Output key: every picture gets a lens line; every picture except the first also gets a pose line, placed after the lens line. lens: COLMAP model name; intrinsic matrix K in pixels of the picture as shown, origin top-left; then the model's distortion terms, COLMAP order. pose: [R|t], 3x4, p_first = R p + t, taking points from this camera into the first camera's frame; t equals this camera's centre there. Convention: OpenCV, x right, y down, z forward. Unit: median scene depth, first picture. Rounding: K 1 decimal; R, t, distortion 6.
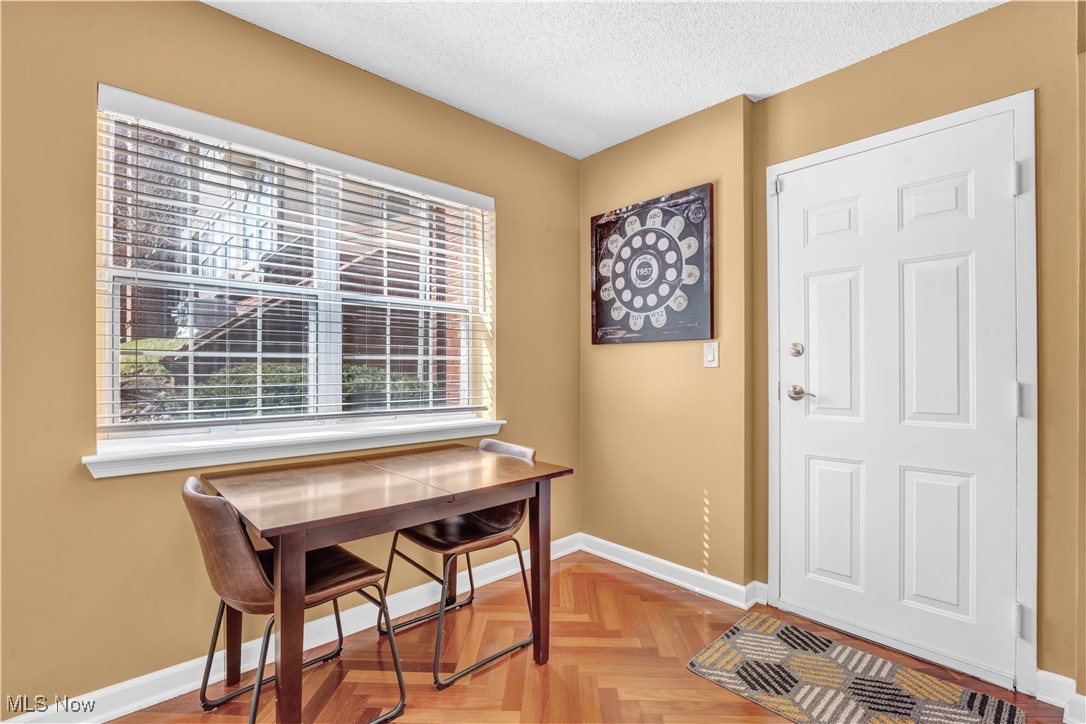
lens RADIAL K [[498.7, 0, 544.1], [0, 498.7, 365.7], [0, 0, 1]] dist [-0.002823, -0.000029]
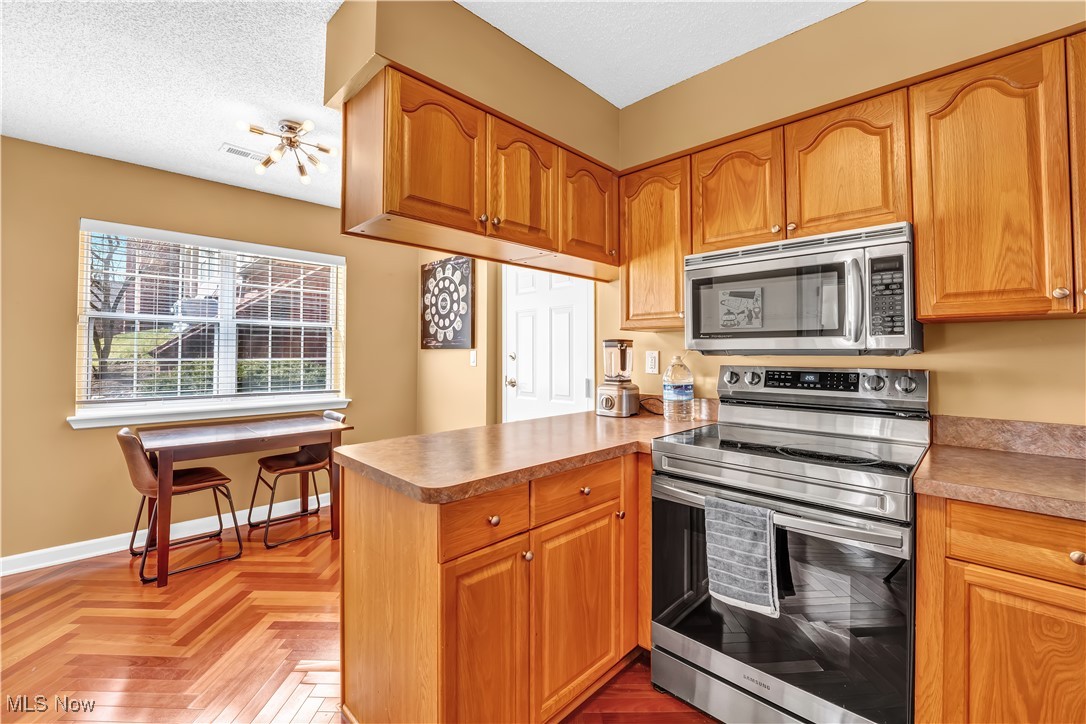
lens RADIAL K [[449.3, 0, 526.6], [0, 449.3, 342.6], [0, 0, 1]] dist [-0.000338, -0.000122]
pose [[0.999863, 0.005564, 0.015562, 0.451185], [-0.005222, 0.999746, -0.021917, -0.038936], [-0.015680, 0.021833, 0.999639, -0.420034]]
